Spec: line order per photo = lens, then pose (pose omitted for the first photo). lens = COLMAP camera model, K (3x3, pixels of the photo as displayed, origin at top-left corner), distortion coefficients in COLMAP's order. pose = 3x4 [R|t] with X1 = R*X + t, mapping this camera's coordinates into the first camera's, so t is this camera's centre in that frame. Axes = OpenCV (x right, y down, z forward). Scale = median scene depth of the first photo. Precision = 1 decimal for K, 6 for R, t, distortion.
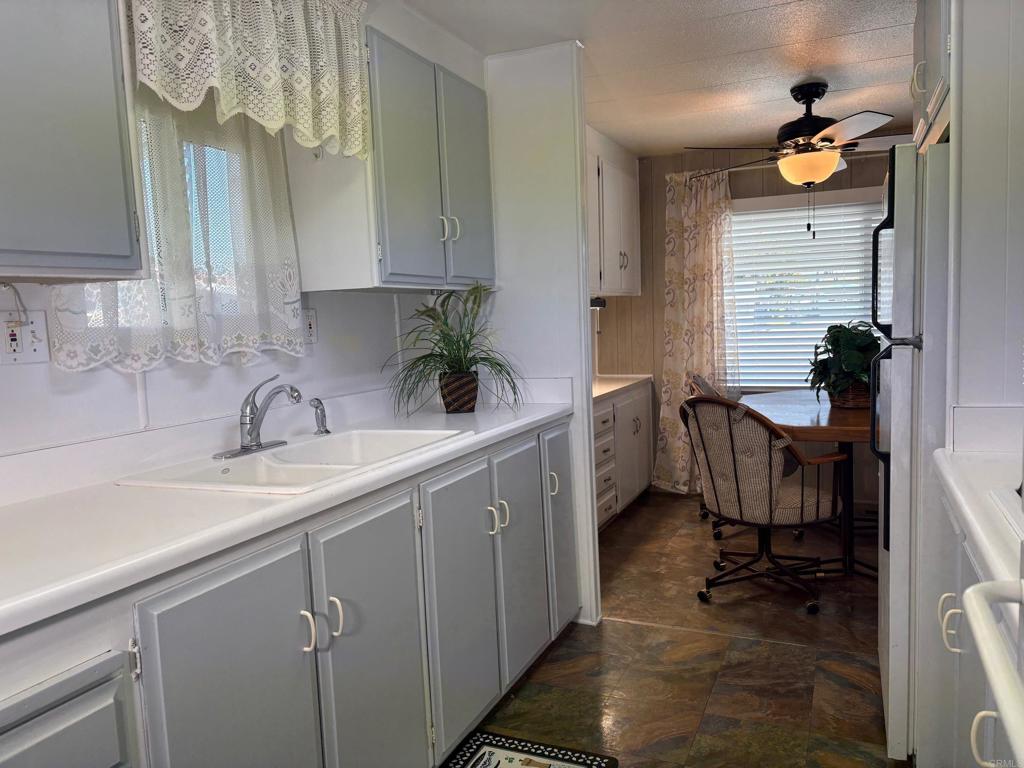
lens RADIAL K [[771.7, 0, 509.5], [0, 771.7, 387.5], [0, 0, 1]] dist [0.066010, -0.039238]
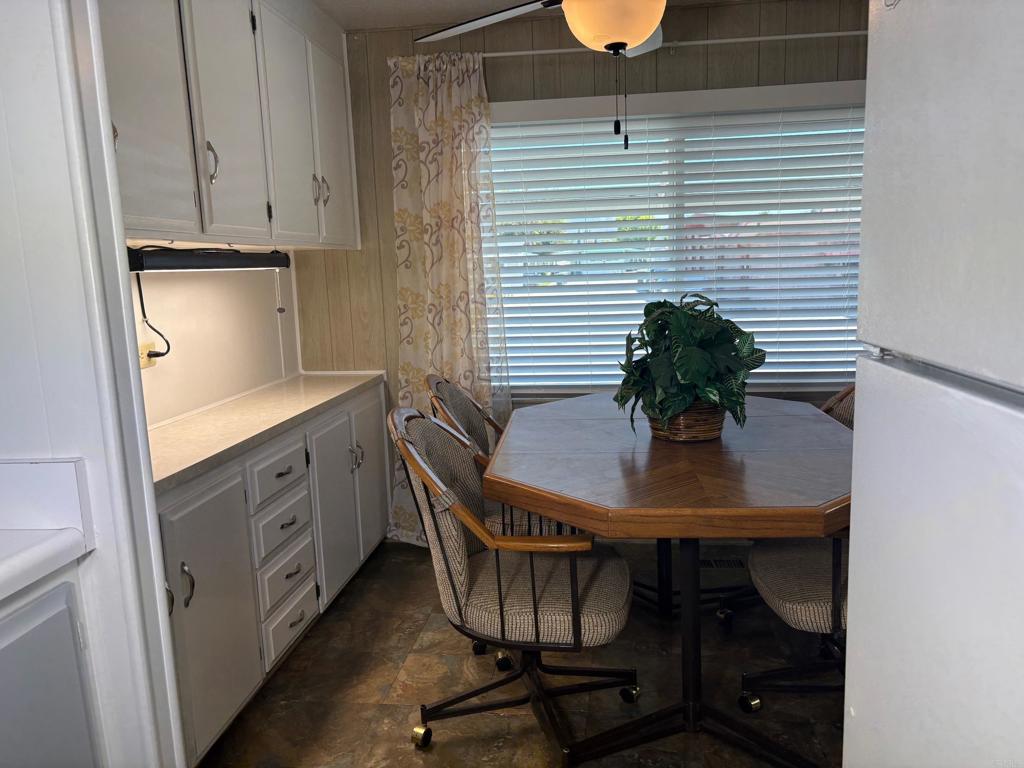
lens RADIAL K [[771.7, 0, 519.9], [0, 771.7, 387.0], [0, 0, 1]] dist [0.066010, -0.039238]
pose [[0.955131, -0.039597, 0.293526, 0.109701], [0.025504, 0.998338, 0.051688, -0.037394], [-0.295085, -0.041883, 0.954553, 0.360583]]
